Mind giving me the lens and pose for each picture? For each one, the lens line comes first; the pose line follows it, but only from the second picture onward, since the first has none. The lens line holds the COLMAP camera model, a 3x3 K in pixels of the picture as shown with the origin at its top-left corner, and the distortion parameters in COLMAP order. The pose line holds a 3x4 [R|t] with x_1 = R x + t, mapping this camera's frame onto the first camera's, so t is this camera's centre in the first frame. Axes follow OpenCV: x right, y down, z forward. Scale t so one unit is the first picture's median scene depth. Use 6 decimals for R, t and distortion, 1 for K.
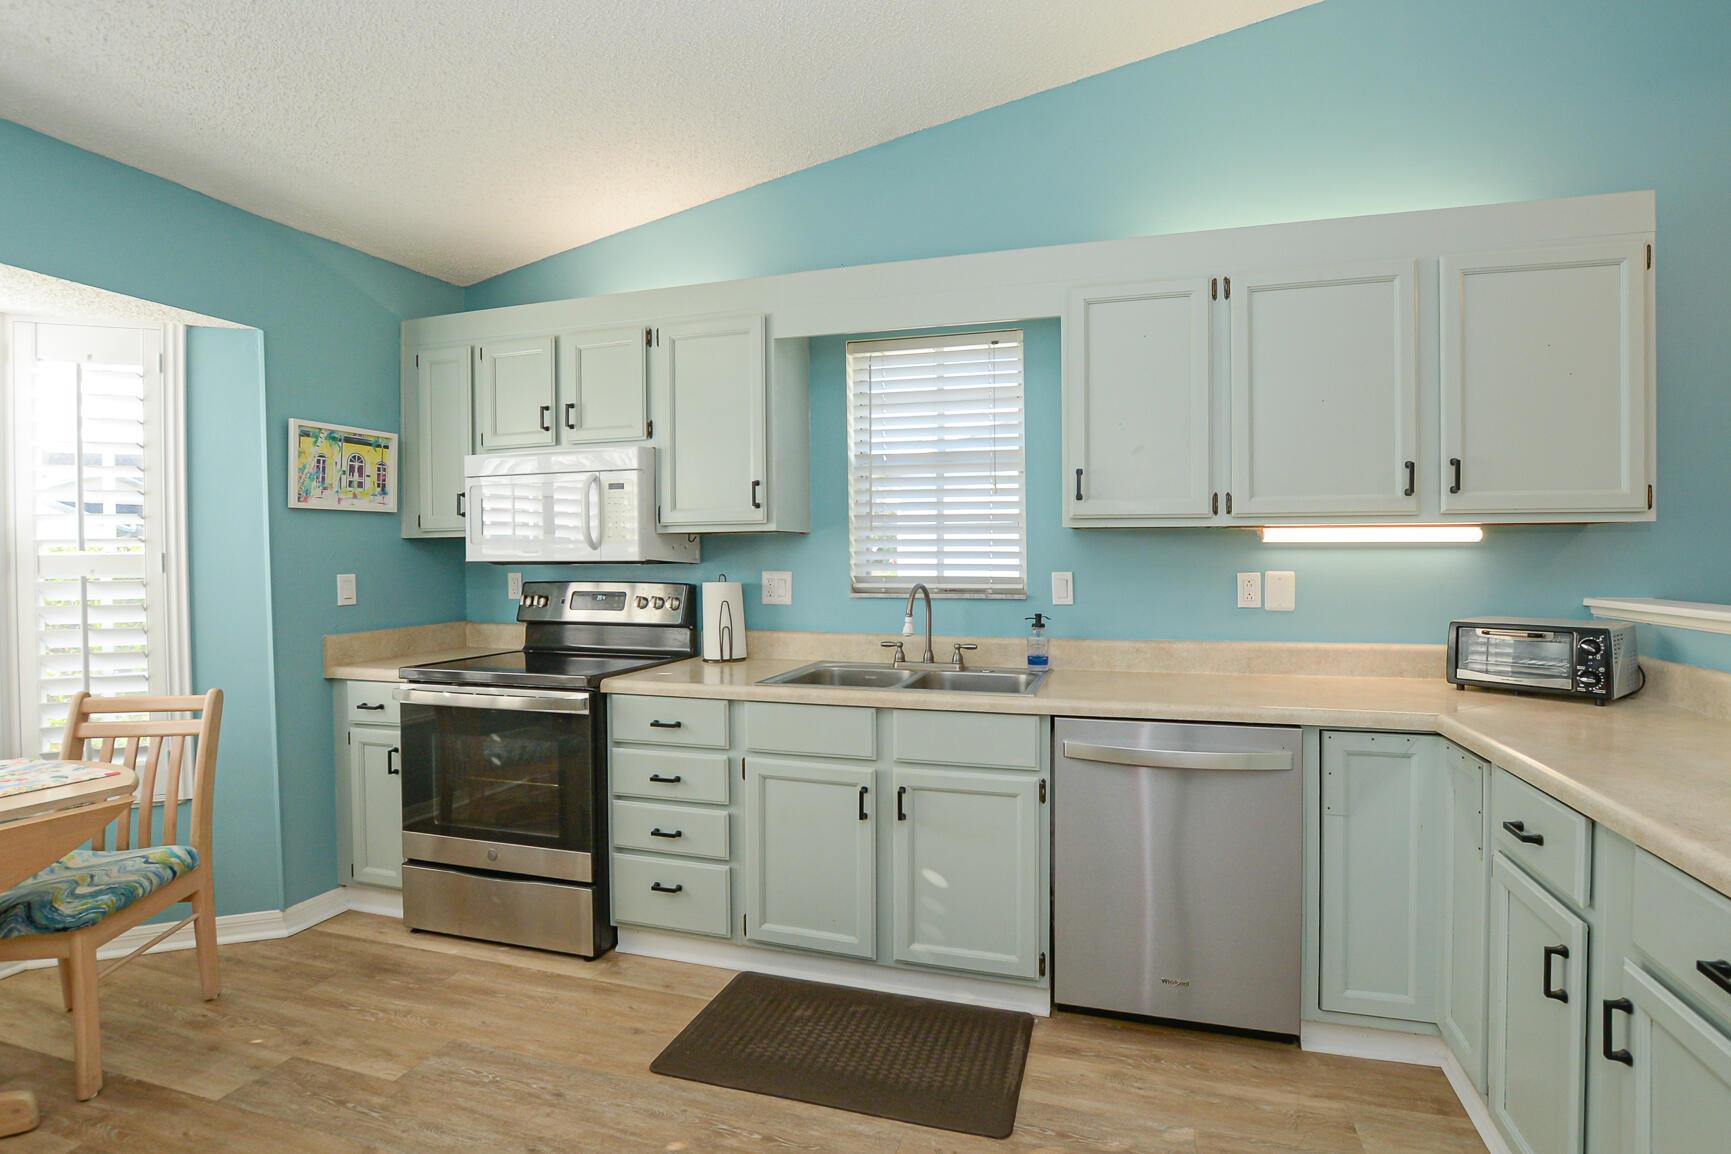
lens RADIAL K [[787.2, 0, 890.3], [0, 787.2, 545.1], [0, 0, 1]] dist [-0.015455, 0.001523]
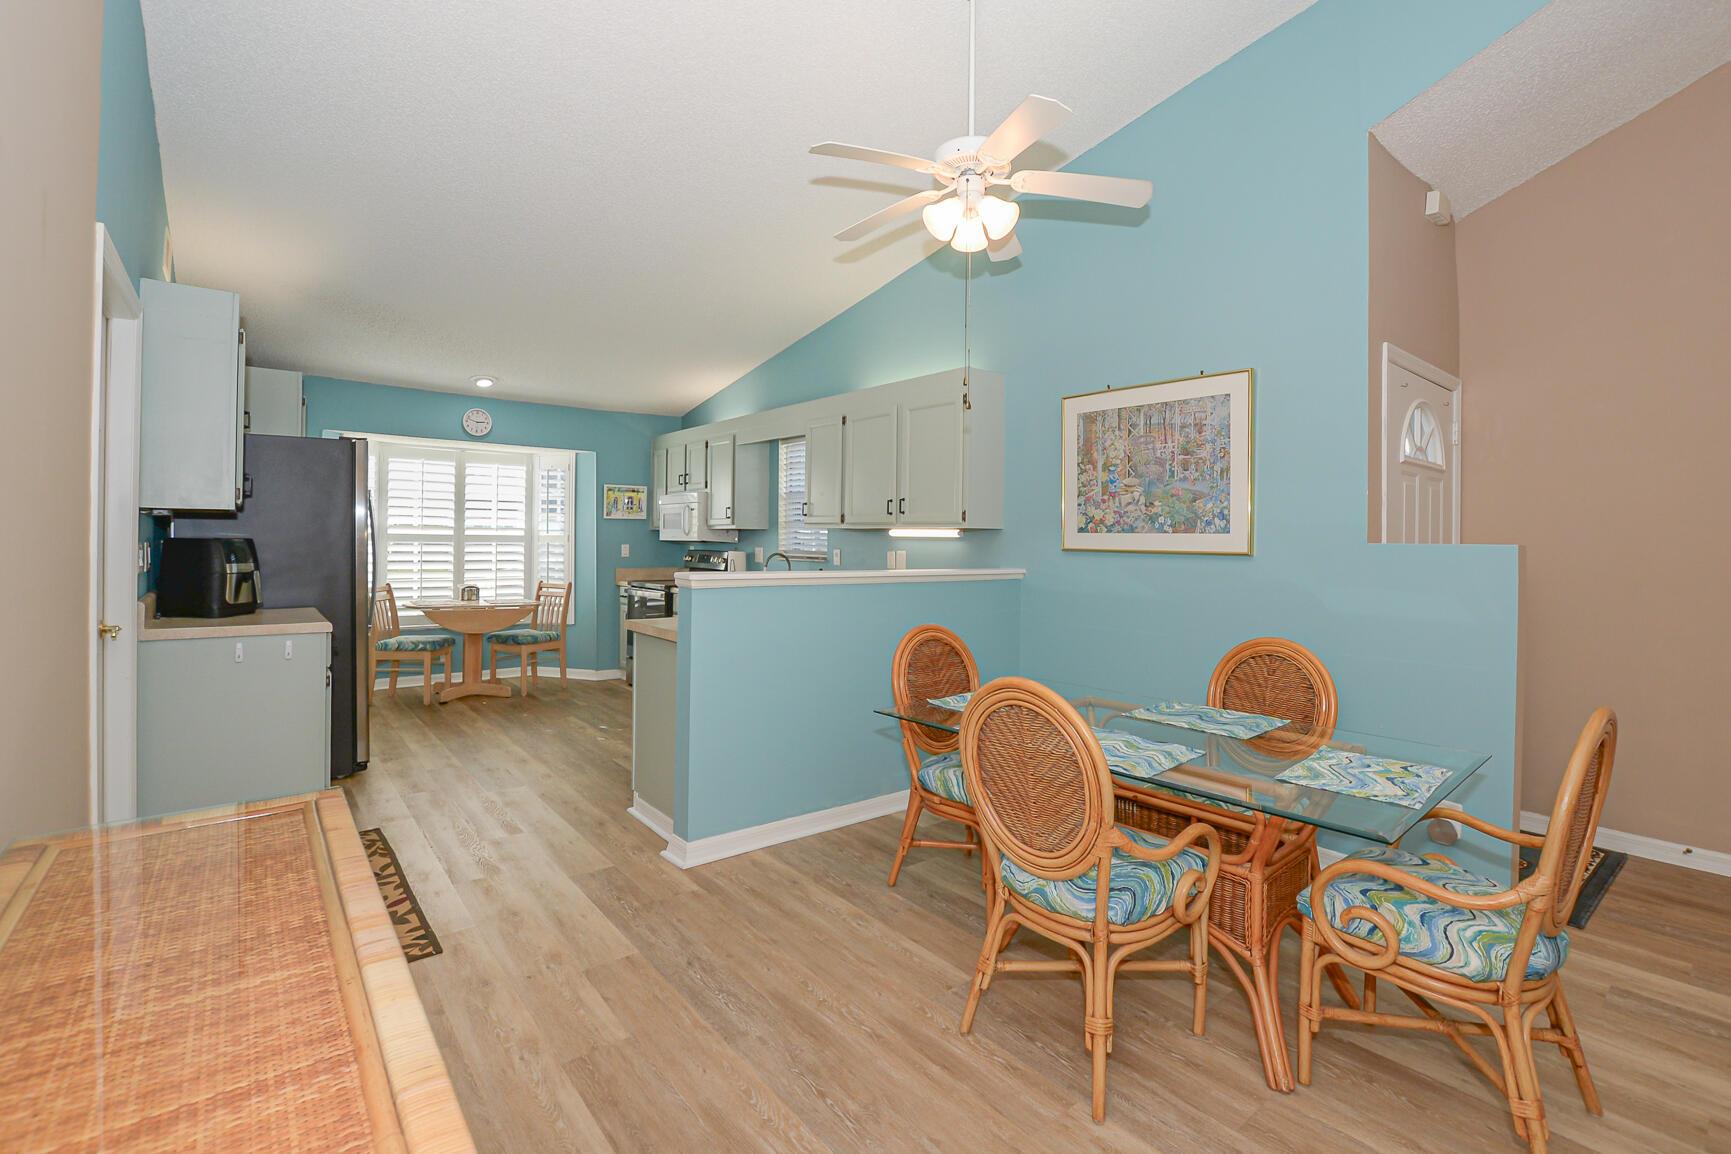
lens RADIAL K [[787.2, 0, 867.9], [0, 787.2, 529.2], [0, 0, 1]] dist [-0.015455, 0.001523]
pose [[0.818865, 0.007781, -0.573934, 1.504599], [-0.016519, 0.999813, -0.010014, 0.000389], [0.573749, 0.017681, 0.818841, -0.663520]]
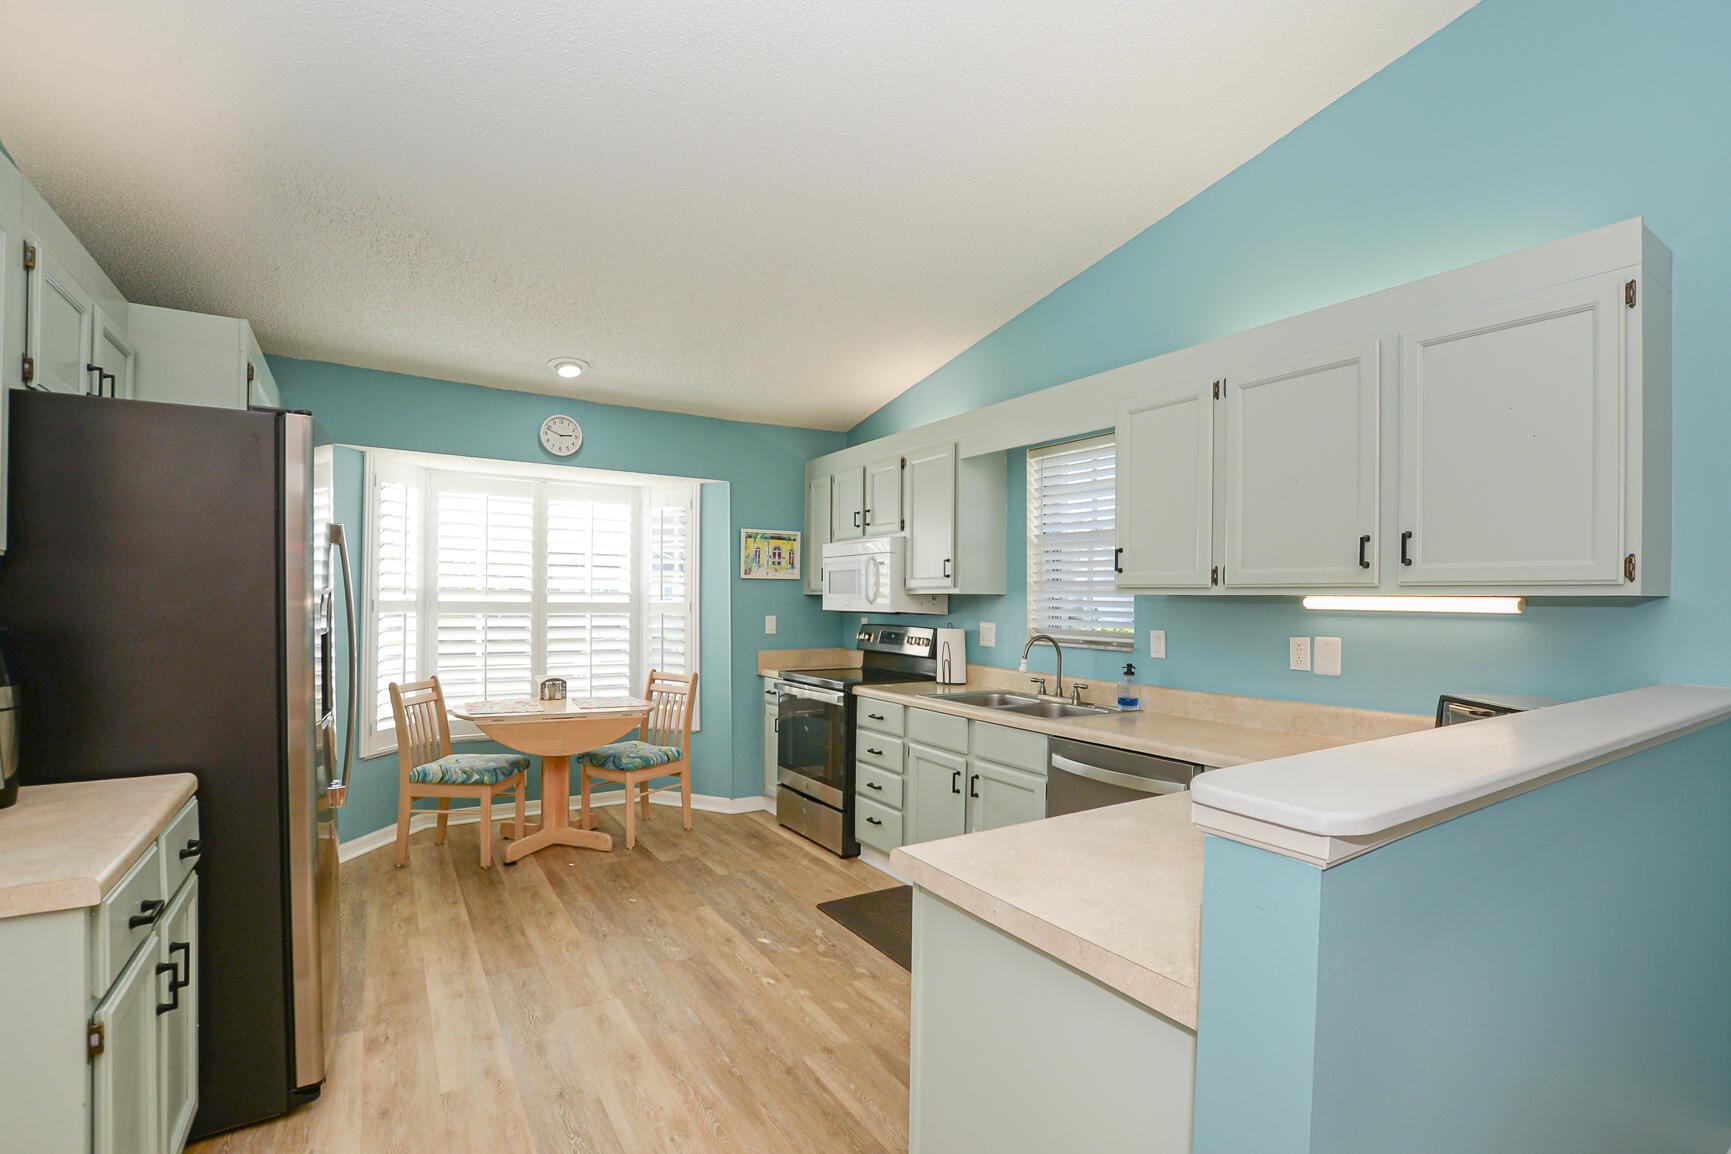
lens RADIAL K [[787.2, 0, 897.9], [0, 787.2, 601.2], [0, 0, 1]] dist [-0.015455, 0.001523]
pose [[0.765822, 0.016343, -0.642845, 0.692704], [-0.014837, 0.999860, 0.007744, -0.014019], [0.642882, 0.003607, 0.765957, -0.161369]]
